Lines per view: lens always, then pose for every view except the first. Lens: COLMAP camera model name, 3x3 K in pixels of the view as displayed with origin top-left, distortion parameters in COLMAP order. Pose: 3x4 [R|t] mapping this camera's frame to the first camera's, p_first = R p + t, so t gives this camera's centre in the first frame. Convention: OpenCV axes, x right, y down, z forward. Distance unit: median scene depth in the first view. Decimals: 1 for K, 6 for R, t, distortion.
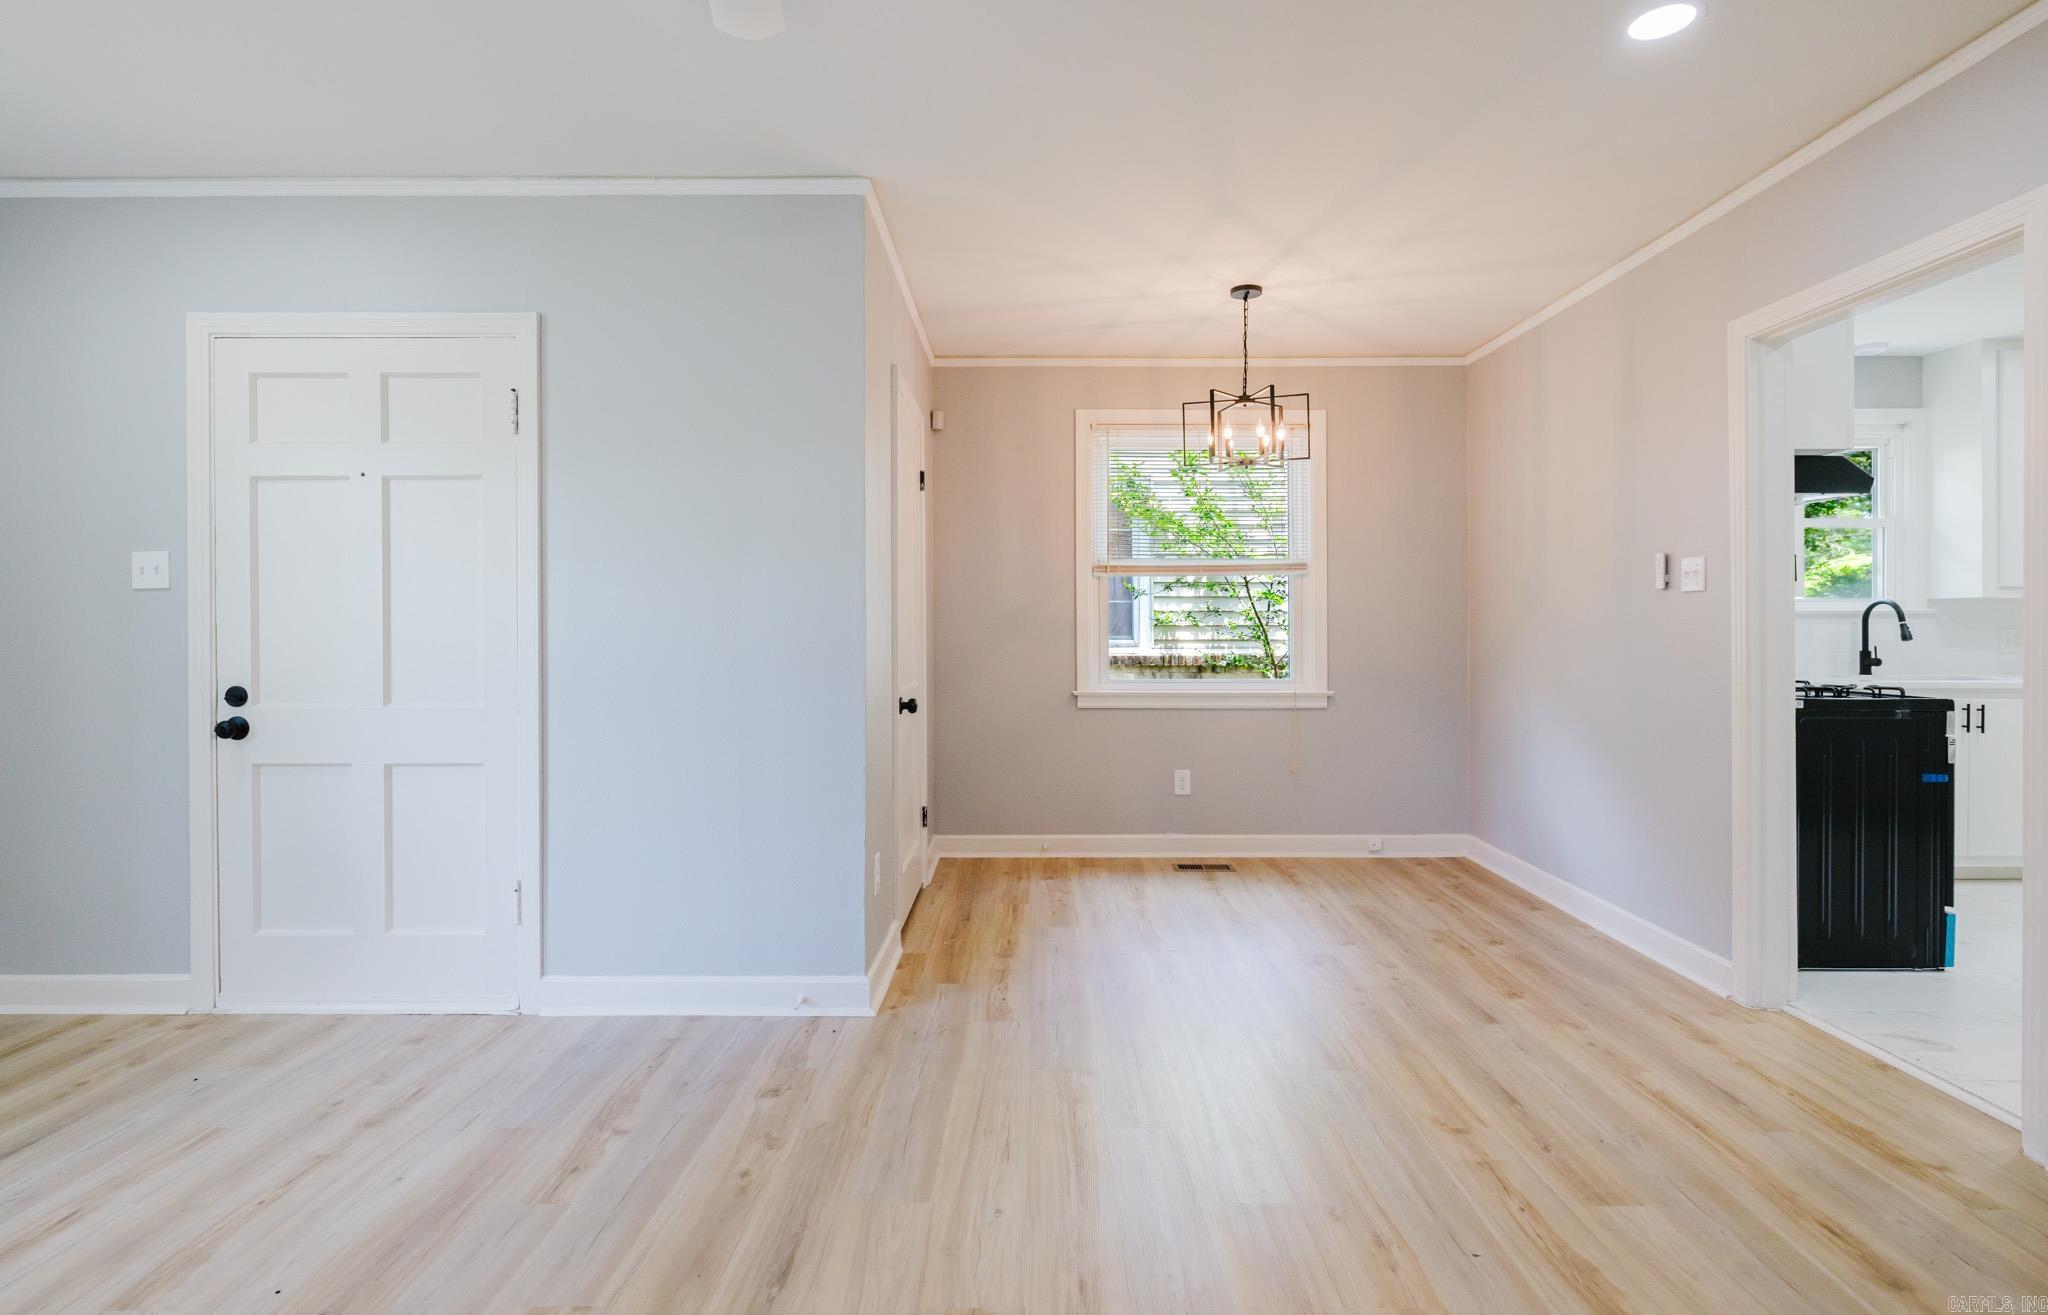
lens RADIAL K [[986.6, 0, 1040.1], [0, 986.6, 623.4], [0, 0, 1]] dist [-0.002991, 0.000624]
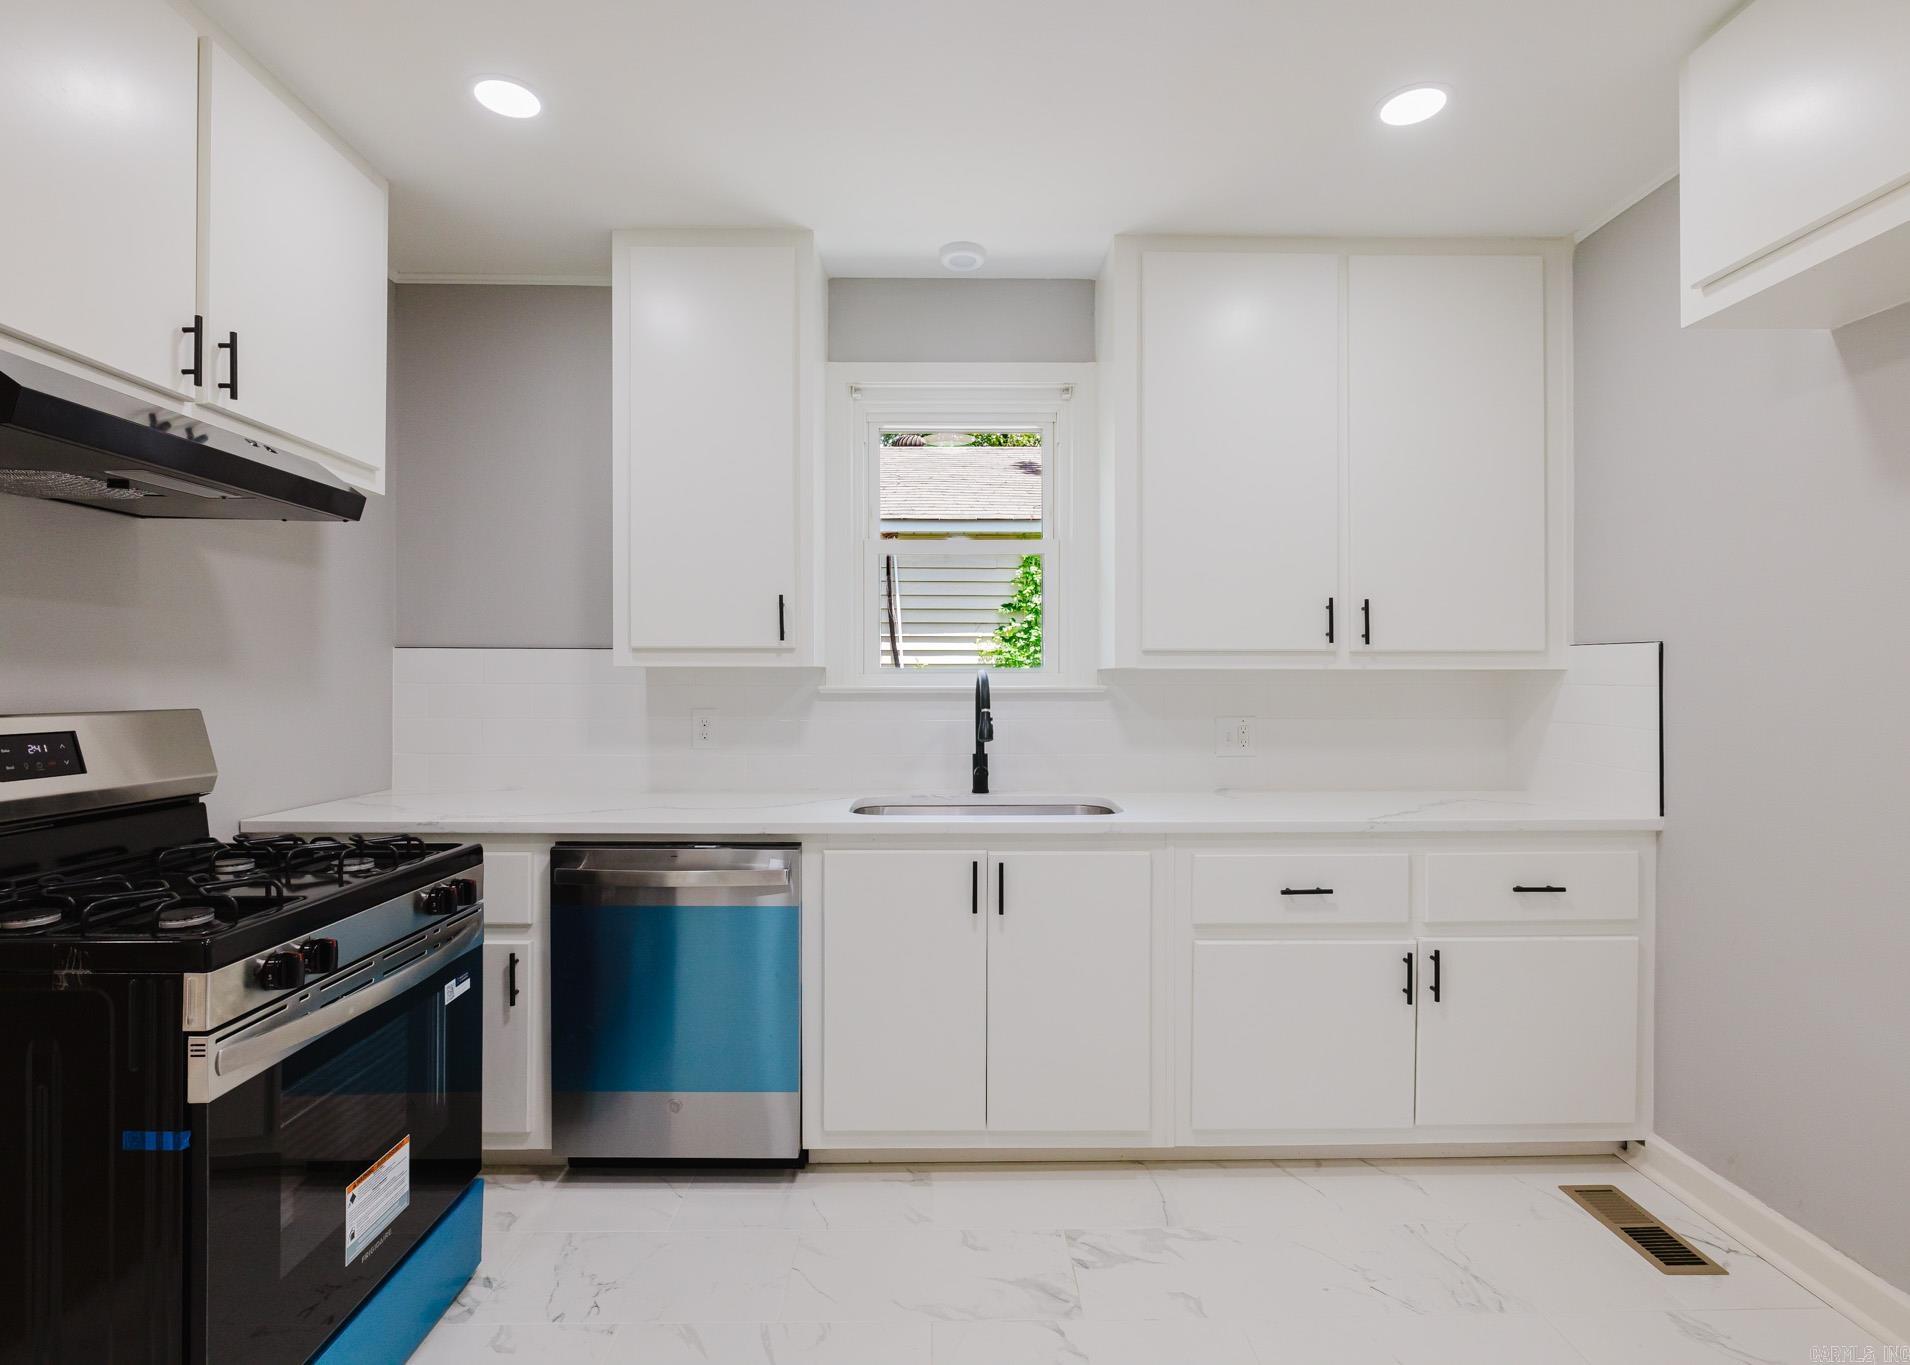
lens RADIAL K [[941.0, 0, 955.0], [0, 941.0, 682.5], [0, 0, 1]] dist [0.001492, 0.000029]
pose [[0.999942, 0.002866, 0.010428, 1.163242], [-0.002948, 0.999965, 0.007881, -0.030314], [-0.010405, -0.007911, 0.999915, 0.585799]]
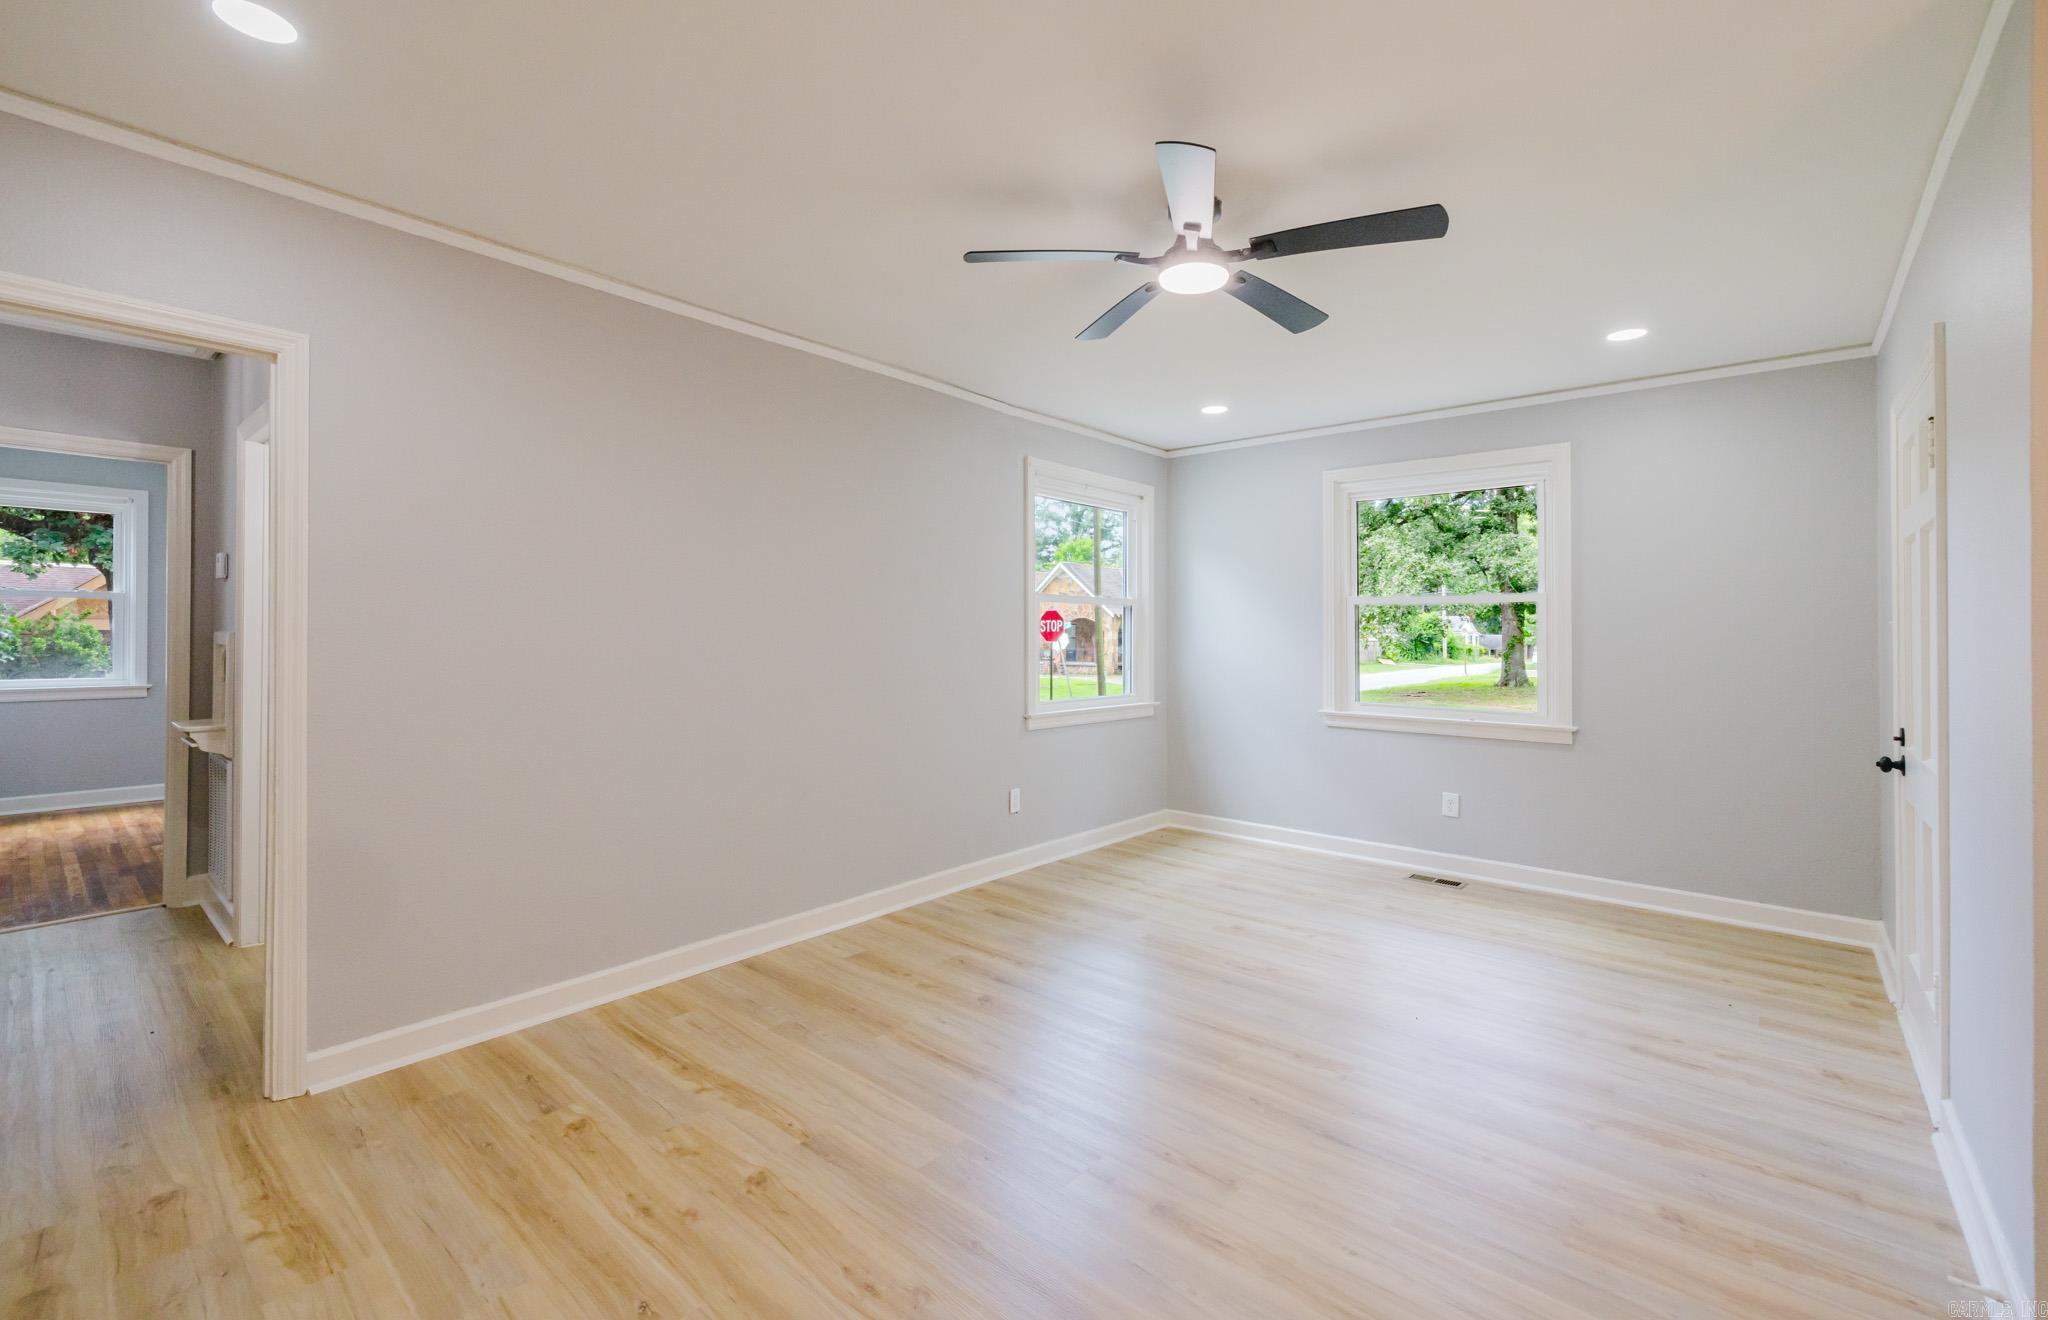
lens RADIAL K [[871.0, 0, 1032.6], [0, 871.0, 616.7], [0, 0, 1]] dist [0.002455, 0.000109]
pose [[-0.649938, -0.018171, -0.759770, 0.510690], [-0.003386, 0.999773, -0.021015, -0.034206], [0.759980, -0.011086, -0.649852, 0.770986]]
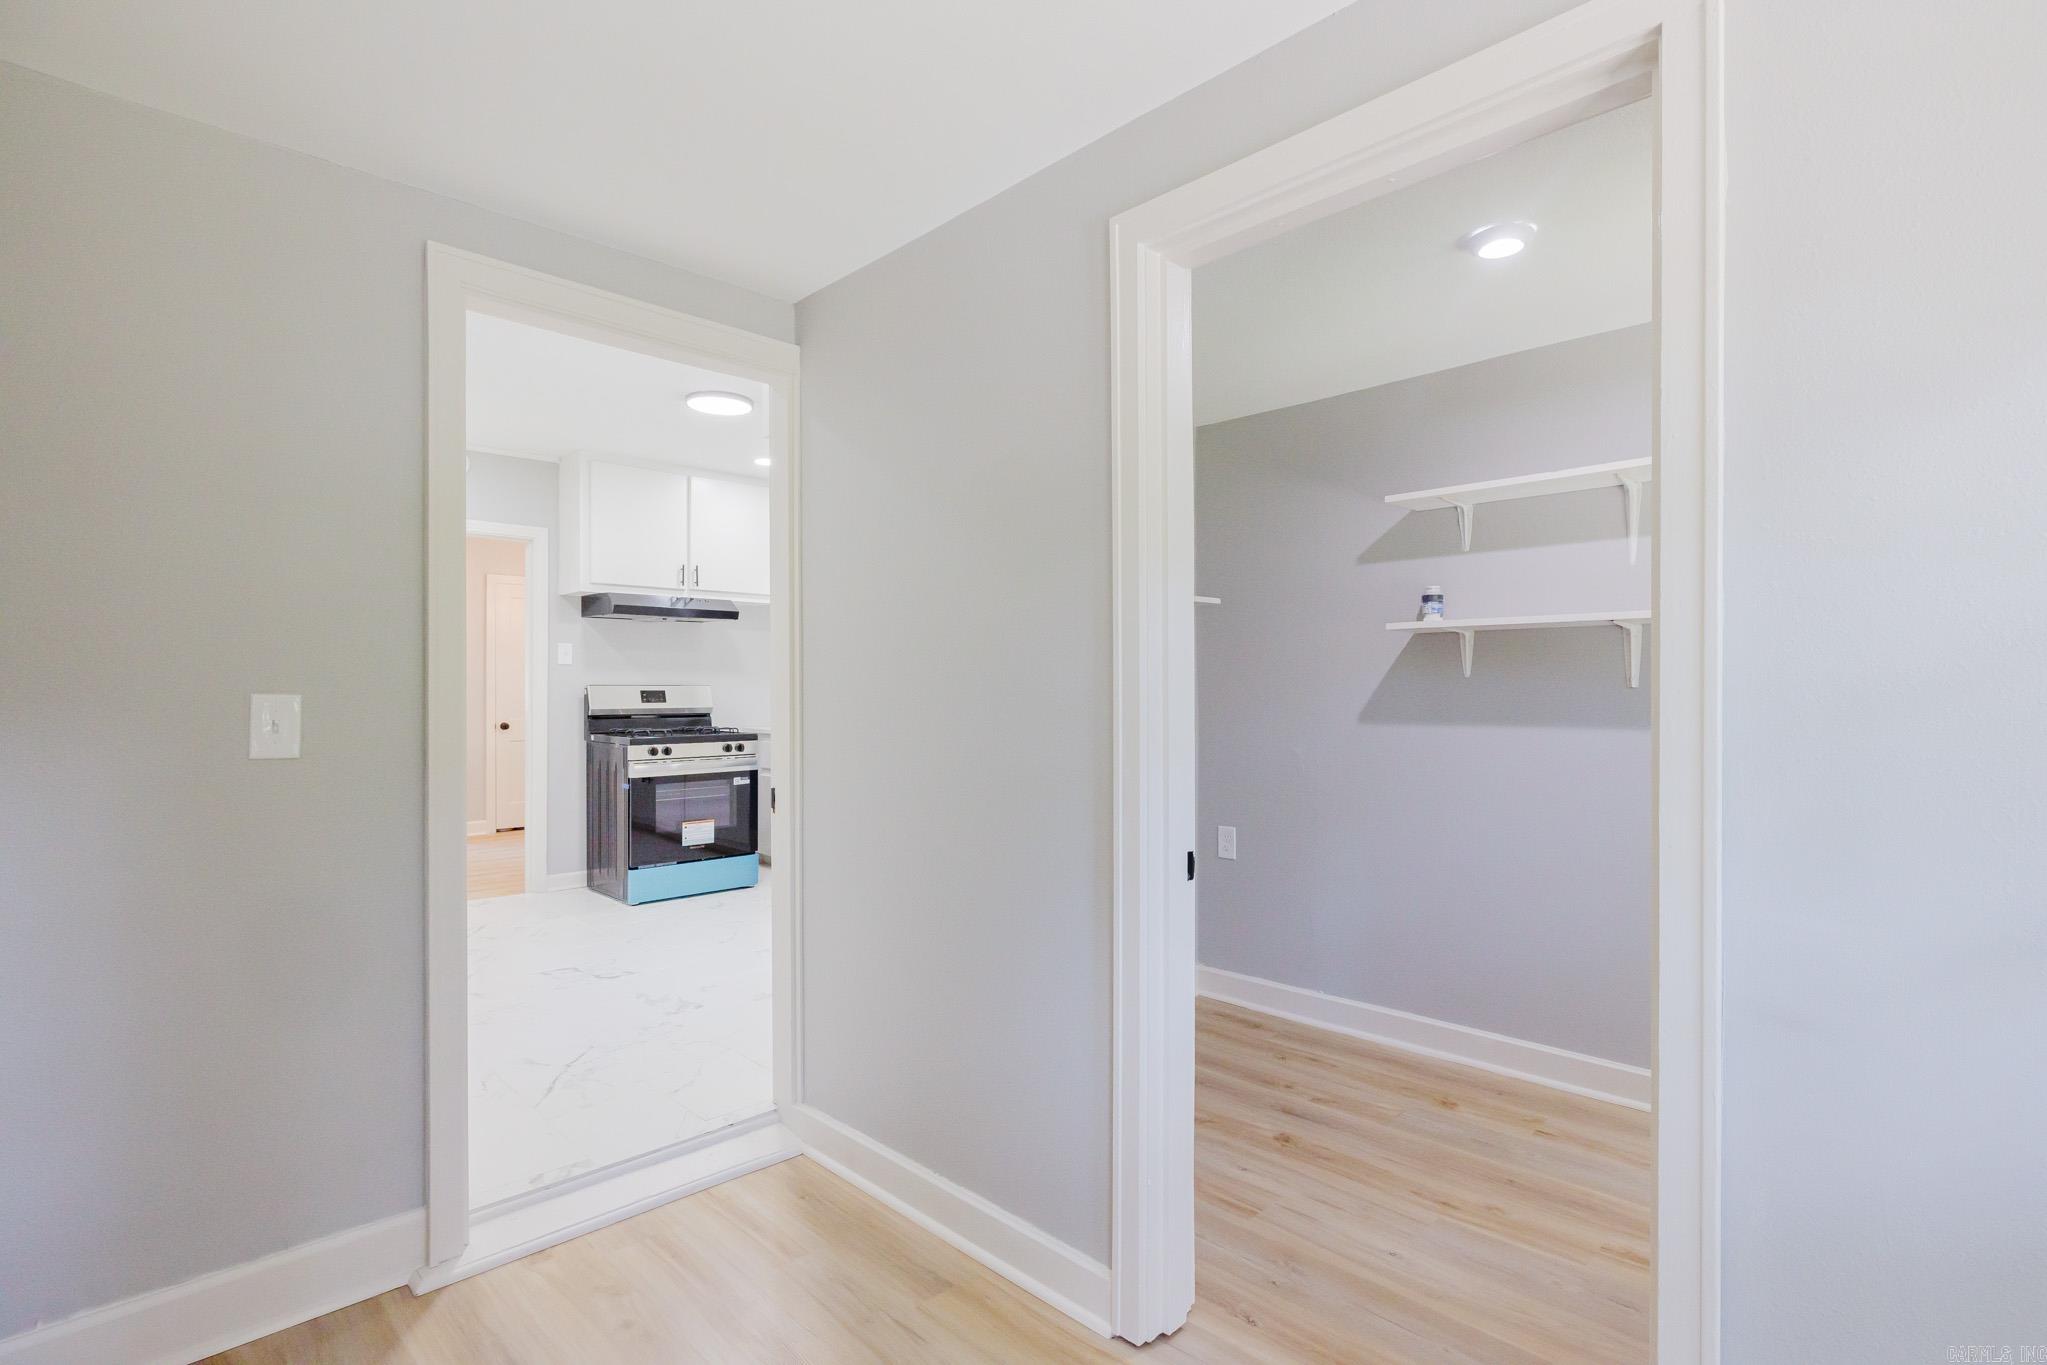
lens RADIAL K [[988.3, 0, 1031.4], [0, 988.3, 689.0], [0, 0, 1]] dist [-0.003257, -0.000335]
pose [[0.700747, 0.004026, -0.713399, 2.421948], [0.001862, 0.999970, 0.007473, -0.014191], [0.713408, -0.006565, 0.700718, 0.313853]]
